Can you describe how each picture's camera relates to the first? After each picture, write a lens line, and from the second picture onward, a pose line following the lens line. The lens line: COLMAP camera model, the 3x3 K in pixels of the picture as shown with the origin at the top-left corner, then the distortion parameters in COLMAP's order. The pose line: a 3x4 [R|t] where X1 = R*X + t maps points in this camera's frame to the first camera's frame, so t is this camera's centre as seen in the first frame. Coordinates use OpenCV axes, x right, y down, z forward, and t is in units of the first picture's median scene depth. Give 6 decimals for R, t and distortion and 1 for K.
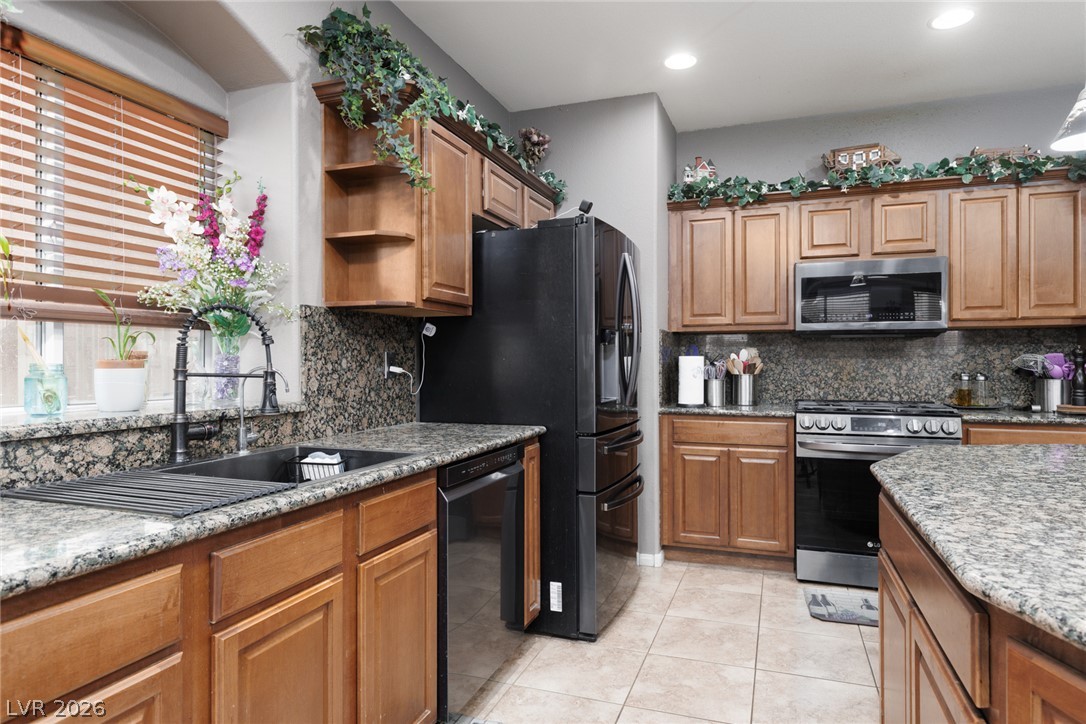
lens RADIAL K [[651.5, 0, 558.3], [0, 651.5, 355.7], [0, 0, 1]] dist [0.041645, 0.000805]
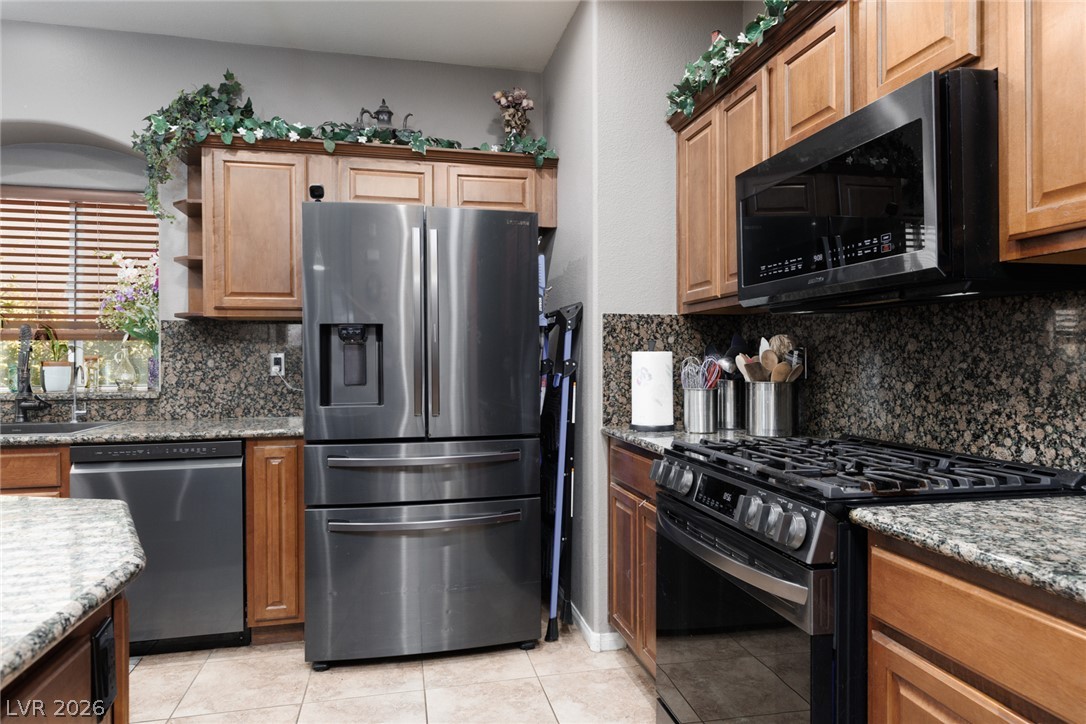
lens RADIAL K [[660.7, 0, 549.5], [0, 660.7, 358.6], [0, 0, 1]] dist [-0.001433, -0.001248]
pose [[0.525137, -0.002397, -0.851014, 0.929369], [0.013510, 0.999893, 0.005521, 0.003850], [0.850911, -0.014396, 0.525113, 0.746111]]
